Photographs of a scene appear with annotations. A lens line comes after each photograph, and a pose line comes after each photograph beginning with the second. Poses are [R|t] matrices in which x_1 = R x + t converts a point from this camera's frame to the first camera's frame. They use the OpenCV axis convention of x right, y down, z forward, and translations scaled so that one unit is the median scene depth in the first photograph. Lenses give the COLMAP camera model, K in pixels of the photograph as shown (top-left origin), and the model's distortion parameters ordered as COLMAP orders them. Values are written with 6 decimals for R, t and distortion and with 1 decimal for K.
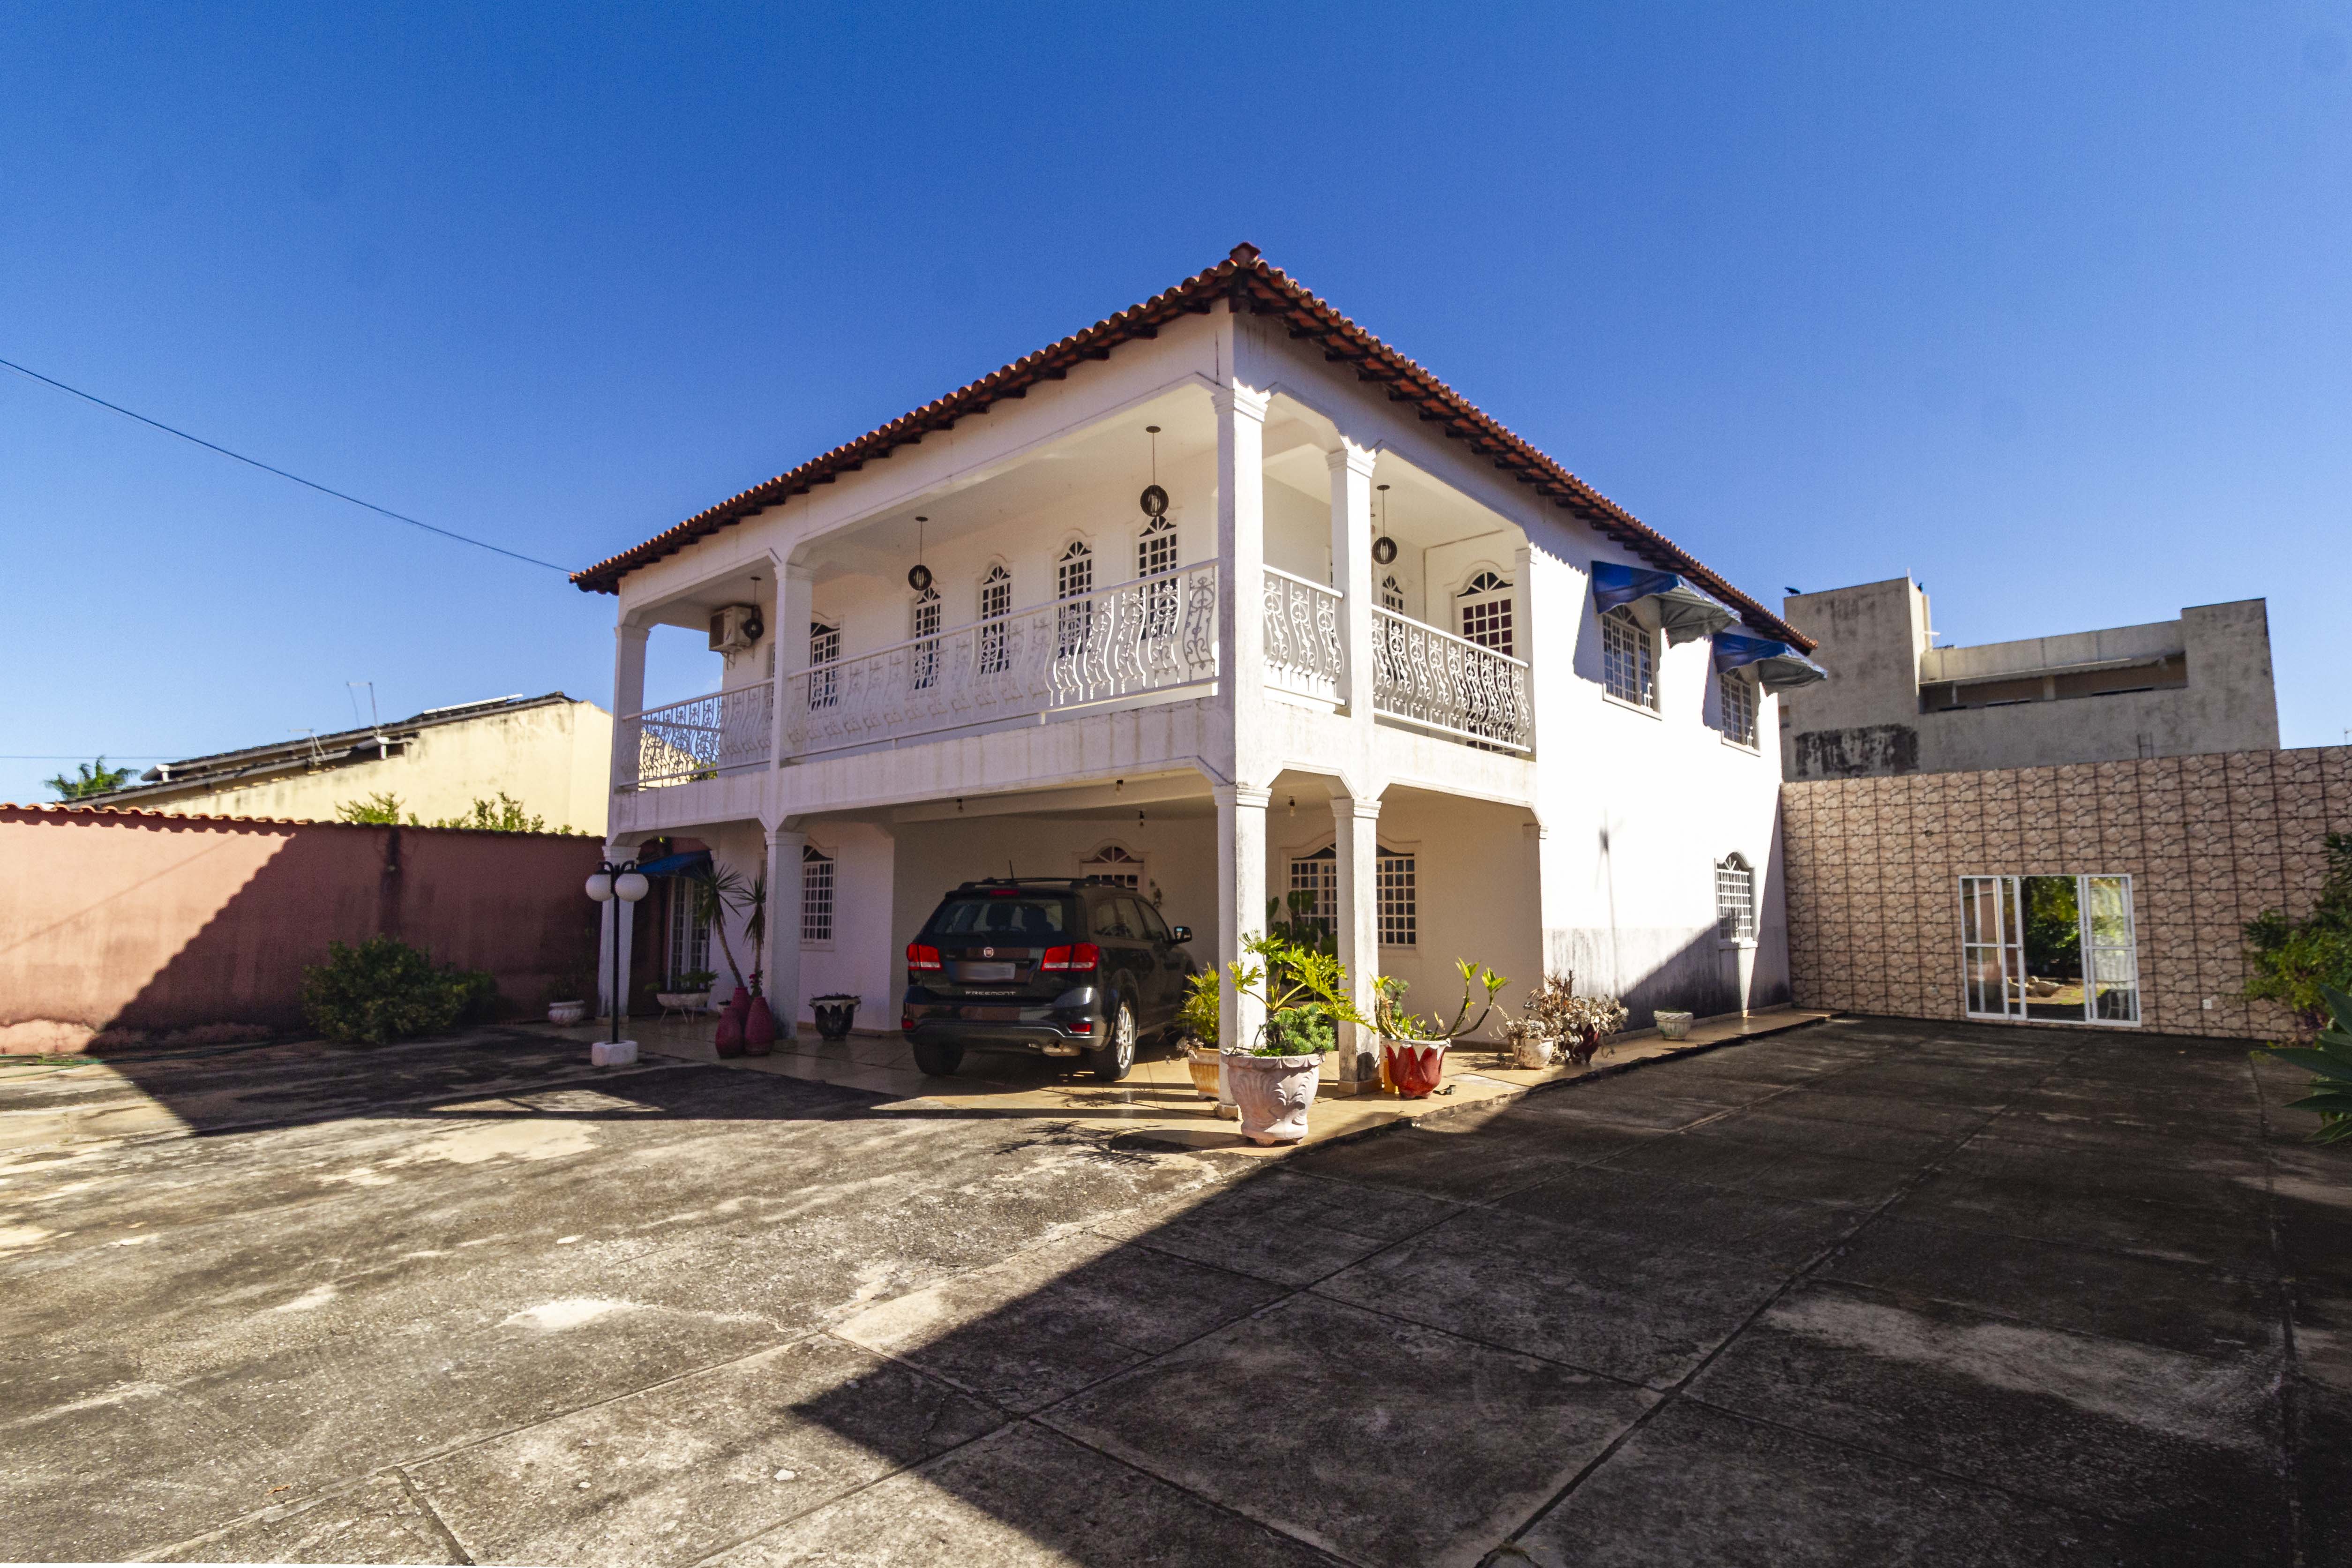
lens RADIAL K [[1158.6, 0, 1171.1], [0, 1158.6, 797.3], [0, 0, 1]] dist [-0.003671, -0.000460]
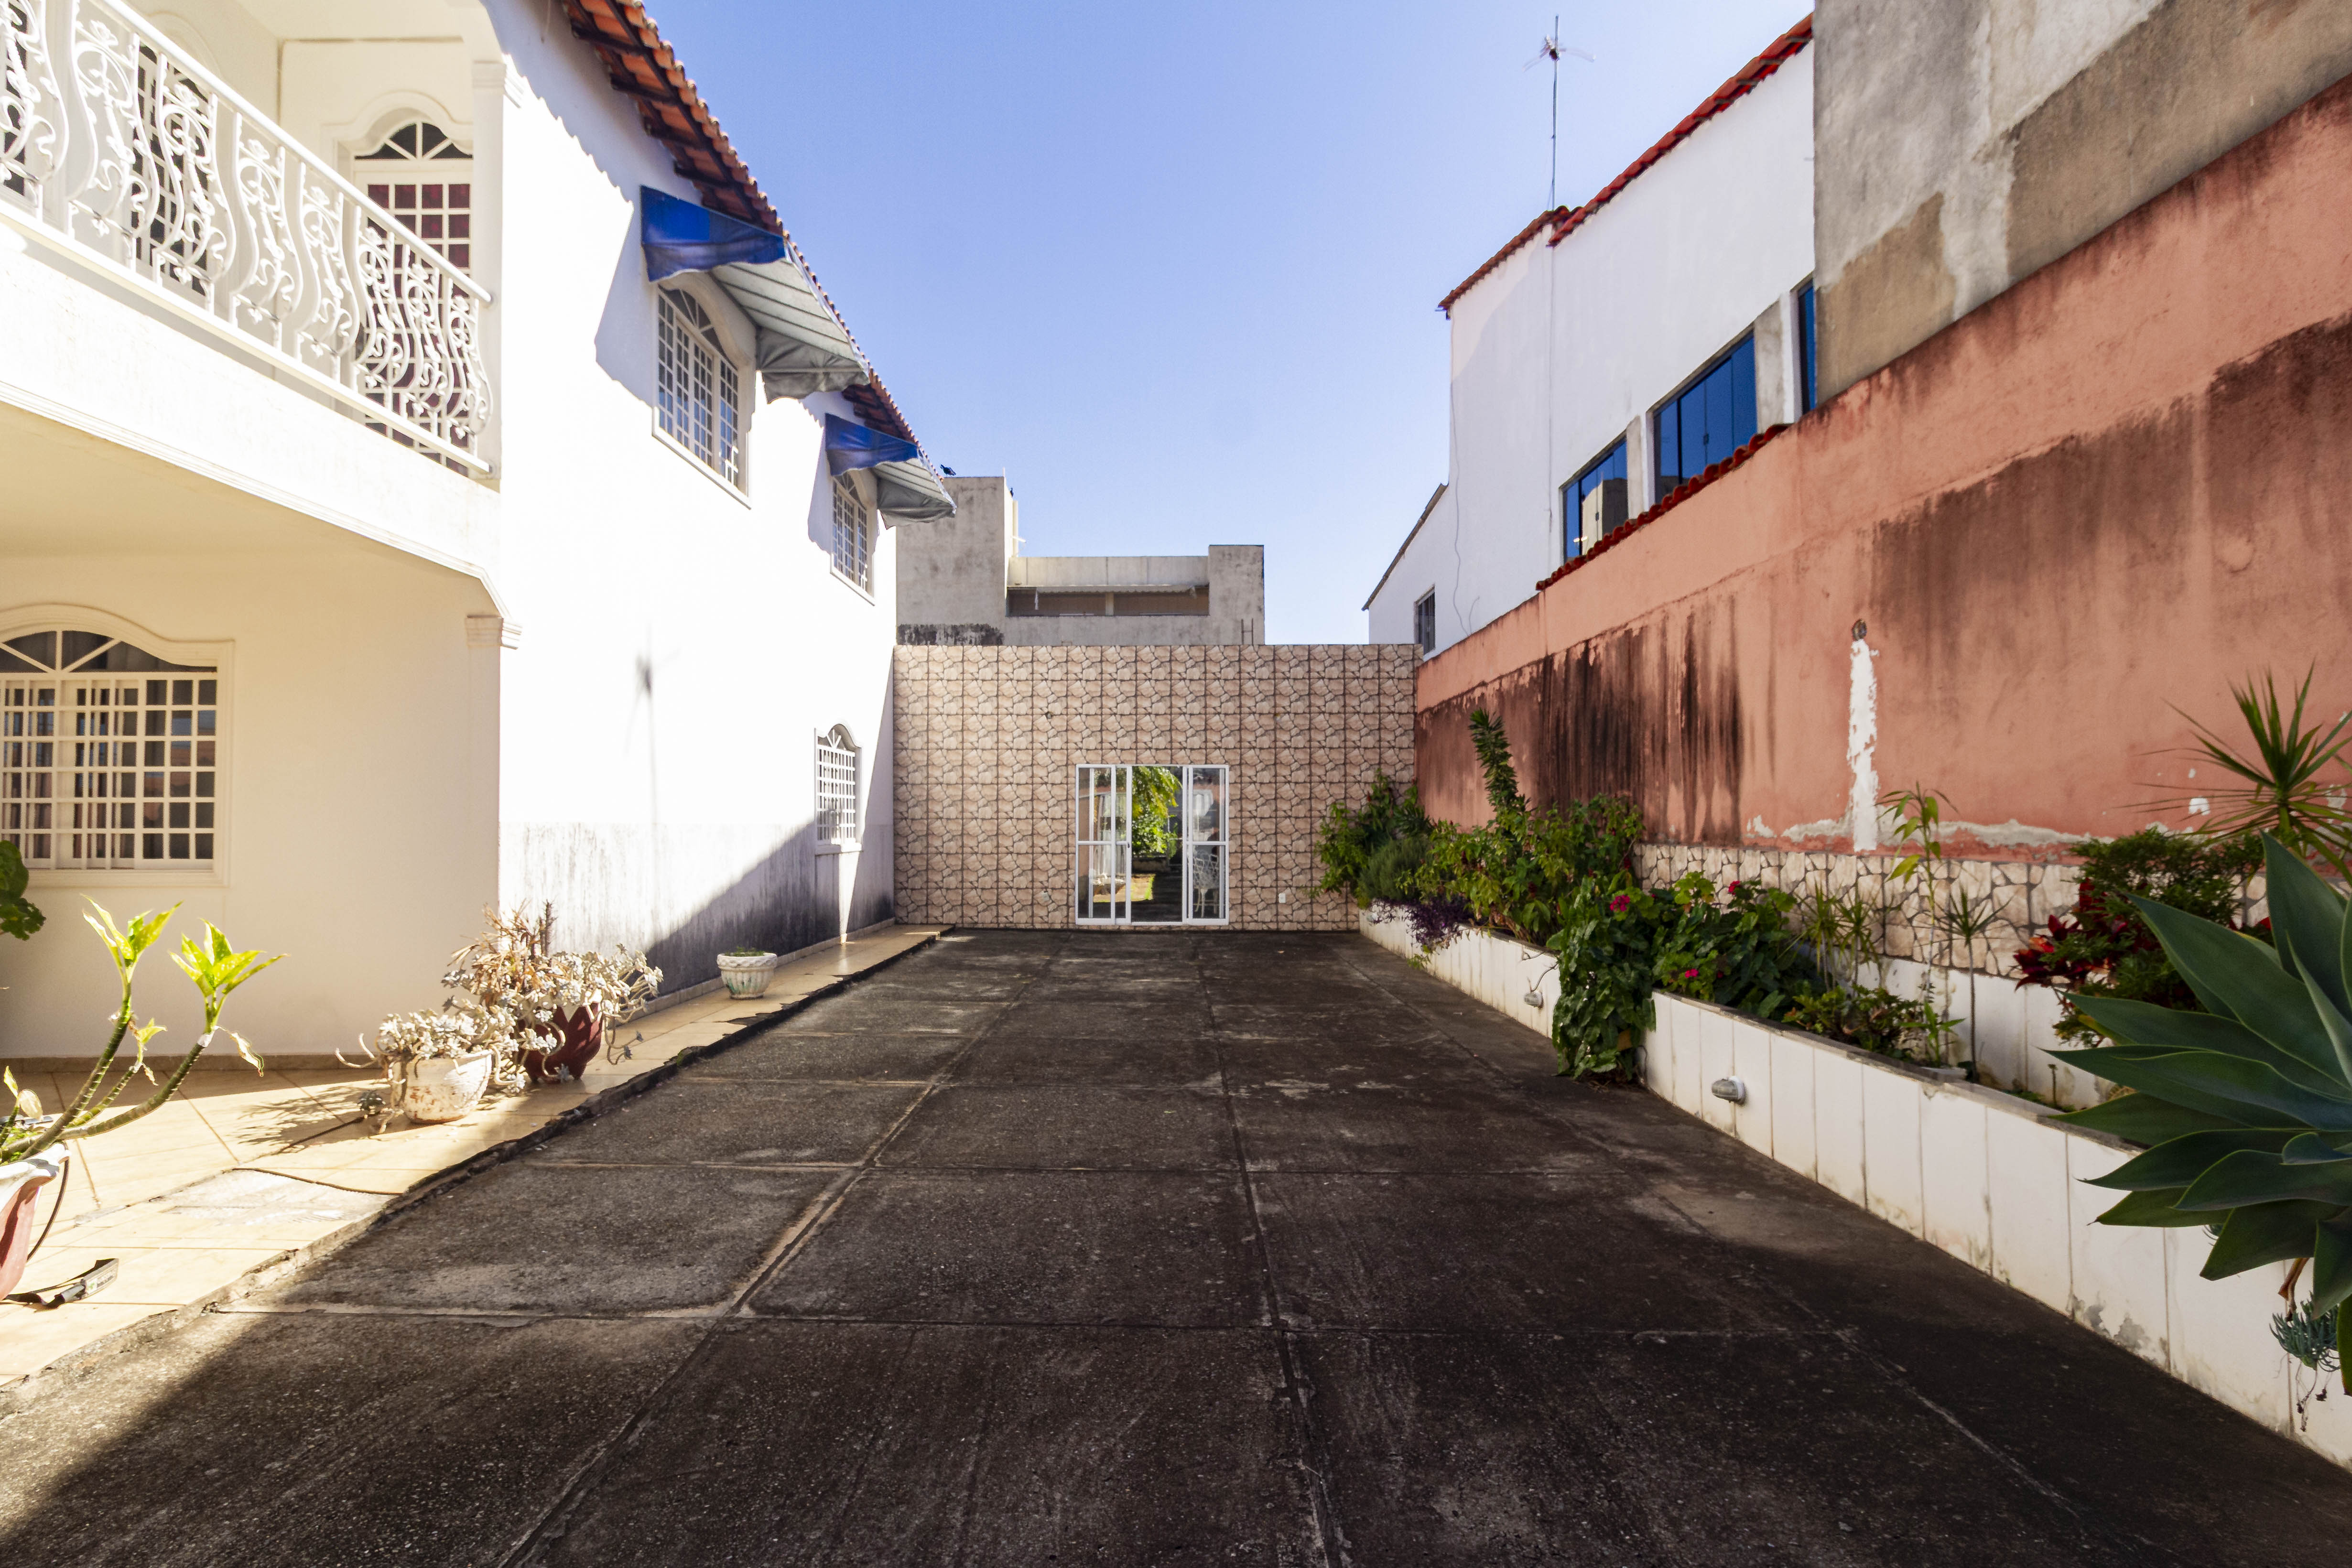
lens RADIAL K [[1158.5, 0, 1171.1], [0, 1158.5, 797.3], [0, 0, 1]] dist [-0.003671, -0.000460]
pose [[0.732085, 0.008714, 0.681158, 0.141793], [-0.062384, 0.996574, 0.054299, 0.041950], [-0.678351, -0.082245, 0.730120, 0.320420]]
